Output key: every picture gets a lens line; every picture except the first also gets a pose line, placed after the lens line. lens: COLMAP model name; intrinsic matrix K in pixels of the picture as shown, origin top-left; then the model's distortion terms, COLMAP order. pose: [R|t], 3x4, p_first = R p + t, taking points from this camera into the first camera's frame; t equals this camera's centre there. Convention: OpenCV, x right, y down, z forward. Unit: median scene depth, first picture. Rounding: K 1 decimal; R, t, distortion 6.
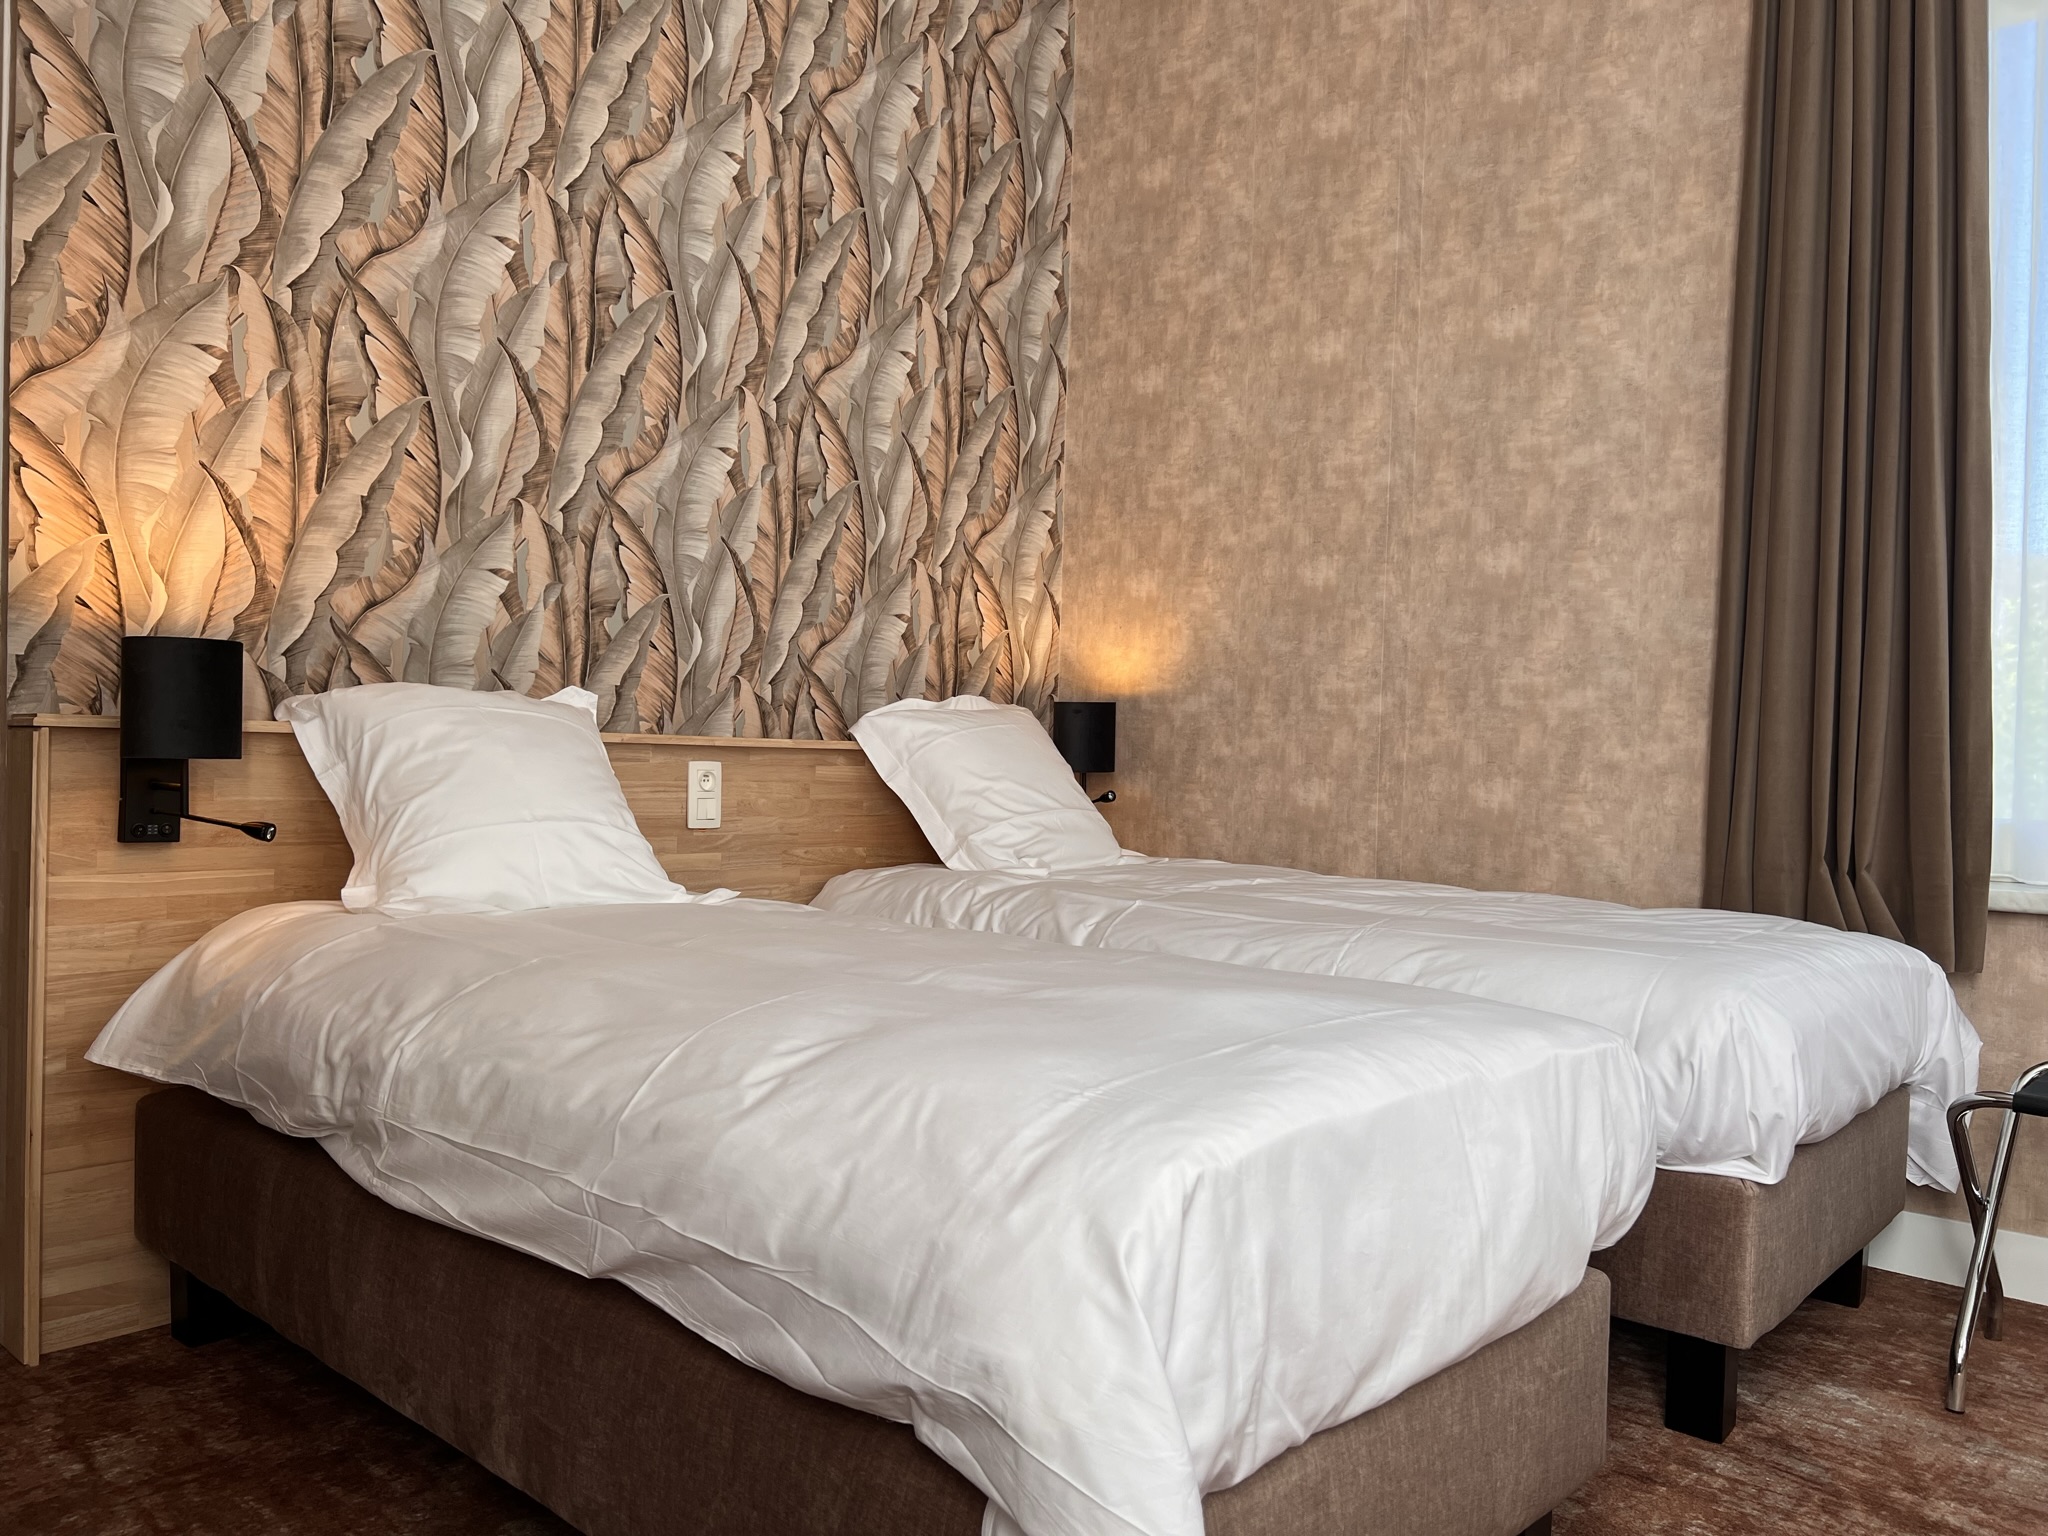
lens RADIAL K [[1565.7, 0, 1011.5], [0, 1565.7, 770.6], [0, 0, 1]] dist [0.061044, -0.067297]
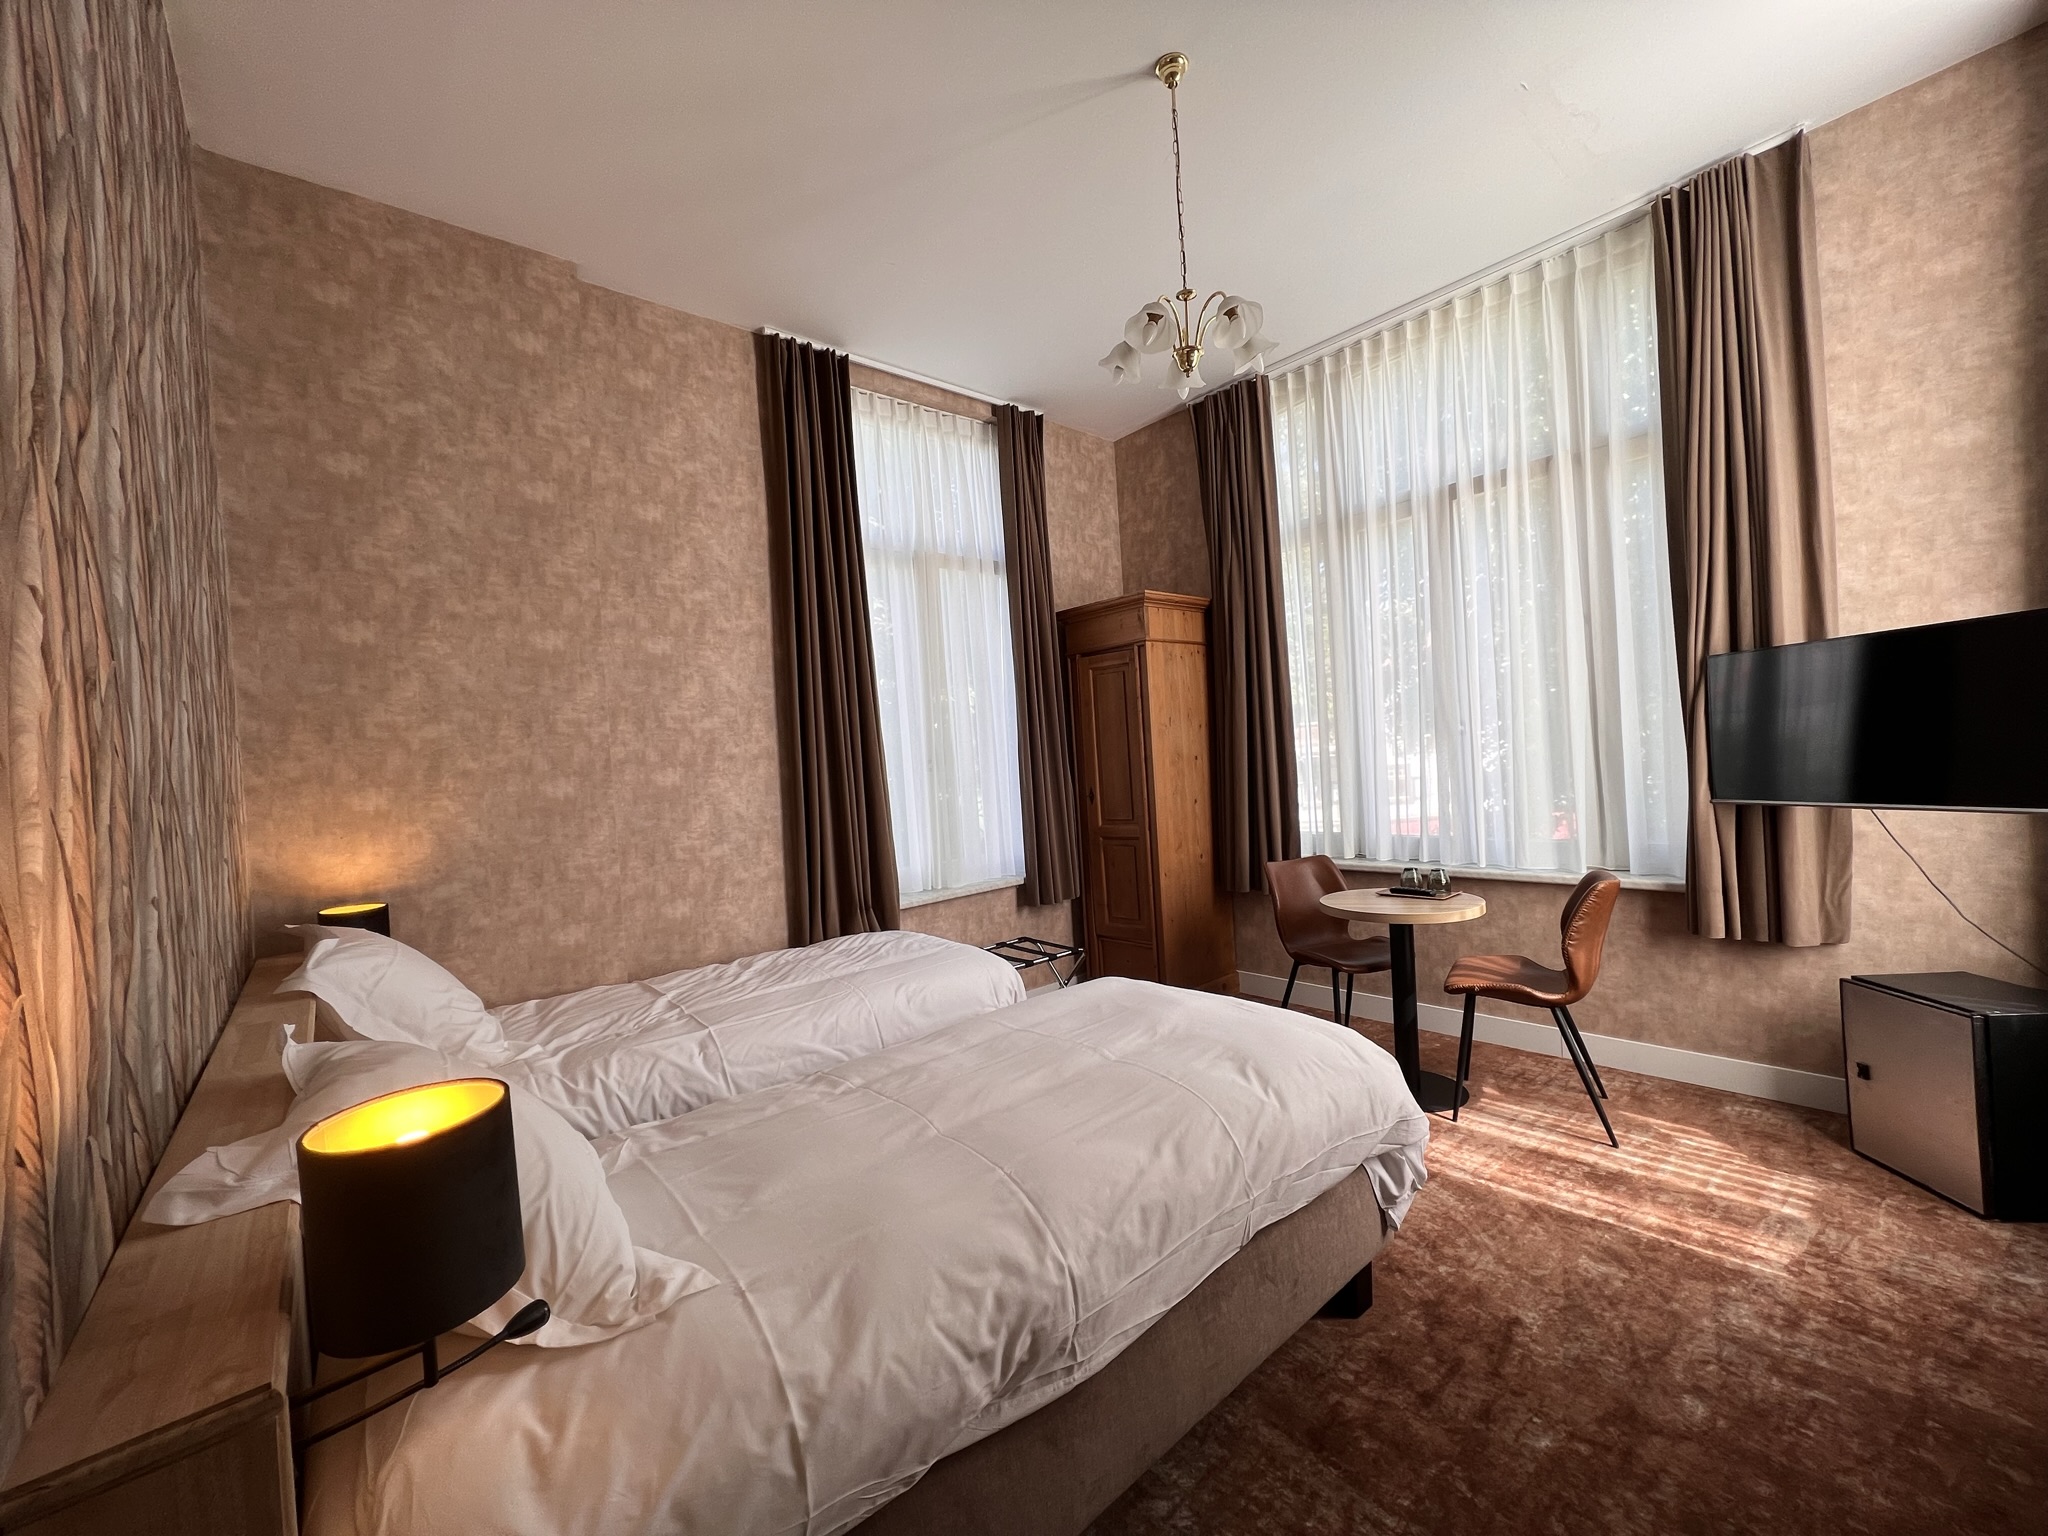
lens RADIAL K [[821.4, 0, 1026.8], [0, 821.4, 769.5], [0, 0, 1]] dist [0.001835, -0.000185]
pose [[0.111257, -0.047112, 0.992674, -2.641370], [0.083574, 0.995781, 0.037893, -0.677967], [-0.990271, 0.078746, 0.114725, 2.319955]]
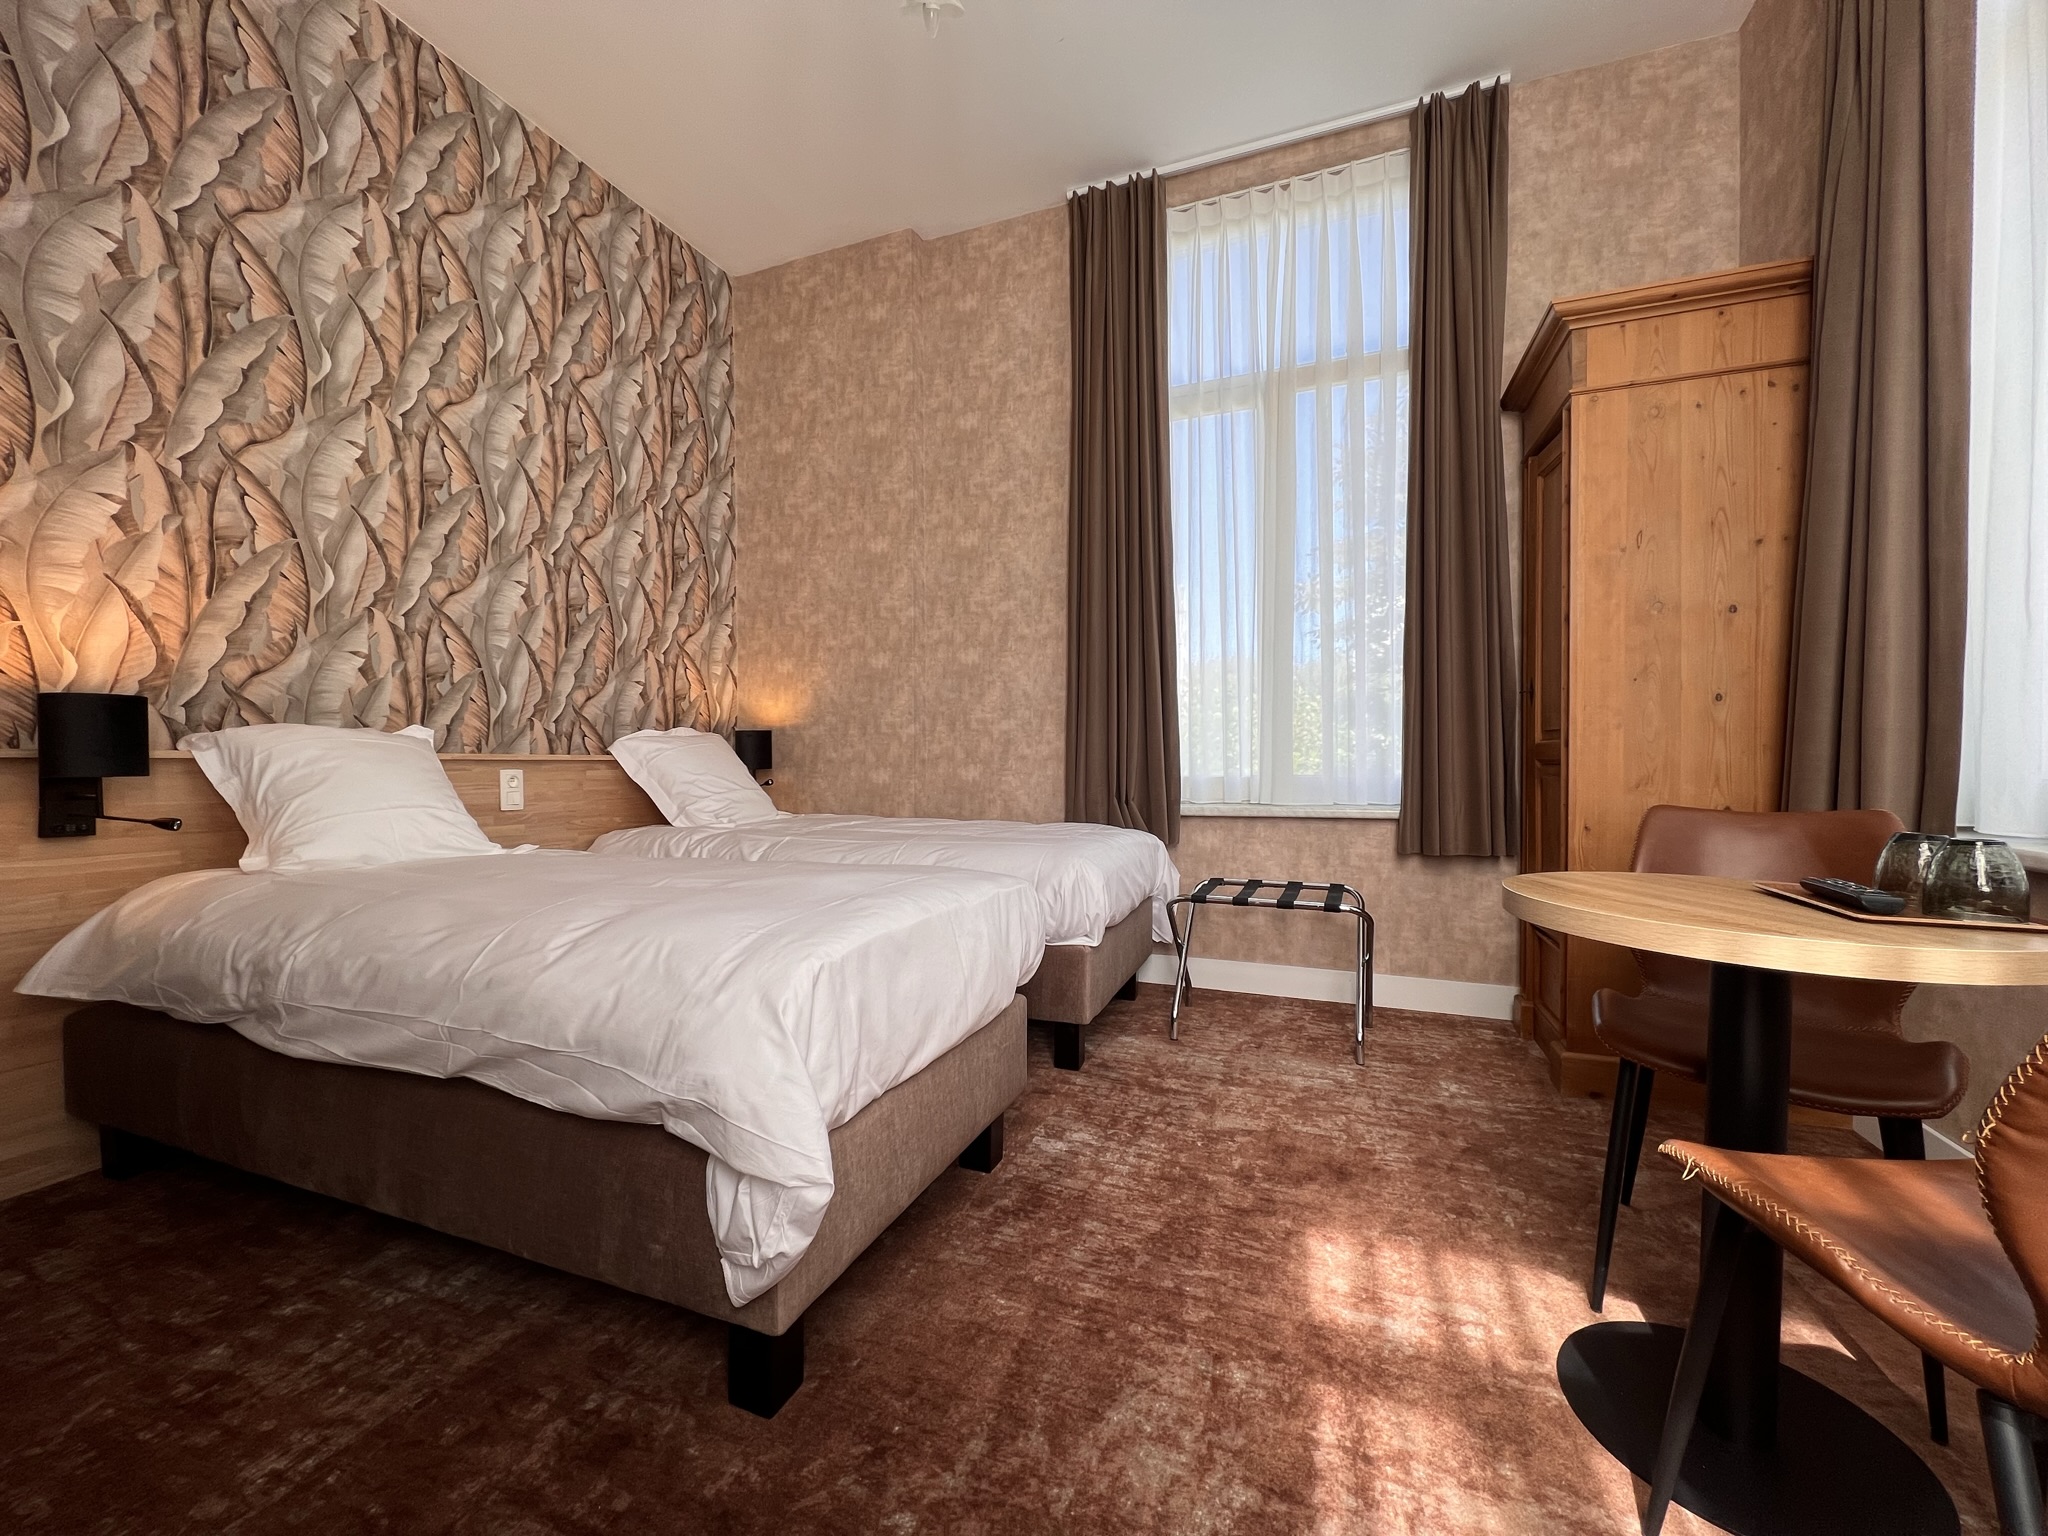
lens RADIAL K [[821.4, 0, 1028.1], [0, 821.4, 763.6], [0, 0, 1]] dist [0.001835, -0.000185]
pose [[0.932370, -0.033106, 0.359987, 0.000467], [0.033771, 0.999420, 0.004445, 0.003916], [-0.359926, 0.008012, 0.932947, -0.007130]]
